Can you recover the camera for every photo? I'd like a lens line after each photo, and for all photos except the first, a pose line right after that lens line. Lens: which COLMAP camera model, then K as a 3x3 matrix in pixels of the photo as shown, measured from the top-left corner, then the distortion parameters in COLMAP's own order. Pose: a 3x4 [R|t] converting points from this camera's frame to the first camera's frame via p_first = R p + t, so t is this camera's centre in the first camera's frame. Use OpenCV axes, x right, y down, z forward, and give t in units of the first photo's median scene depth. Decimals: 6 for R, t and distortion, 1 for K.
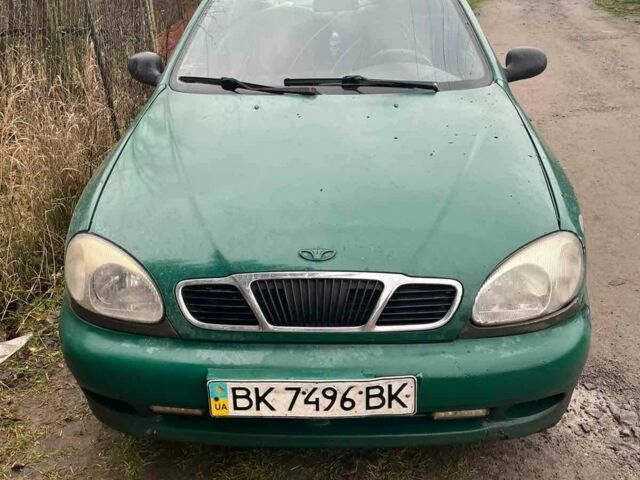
lens RADIAL K [[640.9, 0, 317.6], [0, 640.9, 245.7], [0, 0, 1]] dist [0.044500, 0.000000]
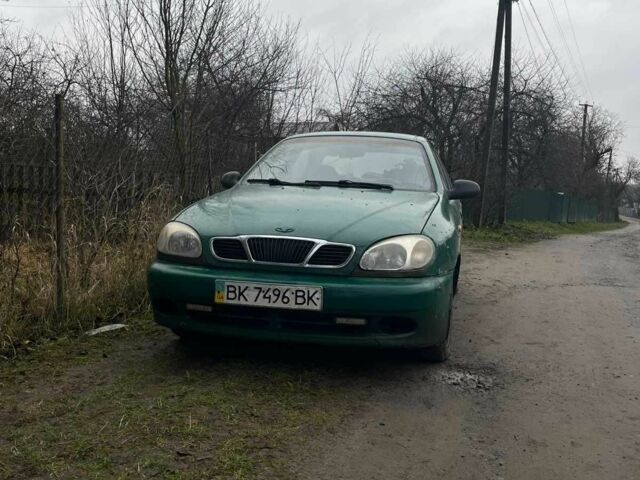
lens RADIAL K [[640.9, 0, 326.9], [0, 640.9, 236.4], [0, 0, 1]] dist [0.044500, 0.000000]
pose [[0.983743, 0.072188, -0.164432, 0.447960], [-0.125625, 0.930941, -0.342881, 0.683422], [0.128325, 0.357964, 0.924876, -0.752720]]
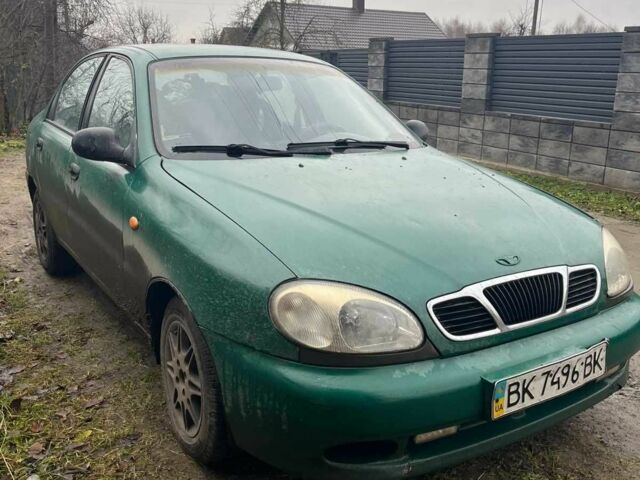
lens RADIAL K [[640.9, 0, 317.4], [0, 640.9, 239.8], [0, 0, 1]] dist [0.044500, 0.000000]
pose [[0.820651, -0.107842, 0.561162, -0.956670], [0.208158, 0.970974, -0.117814, 0.043442], [-0.532168, 0.213494, 0.819279, 0.224873]]
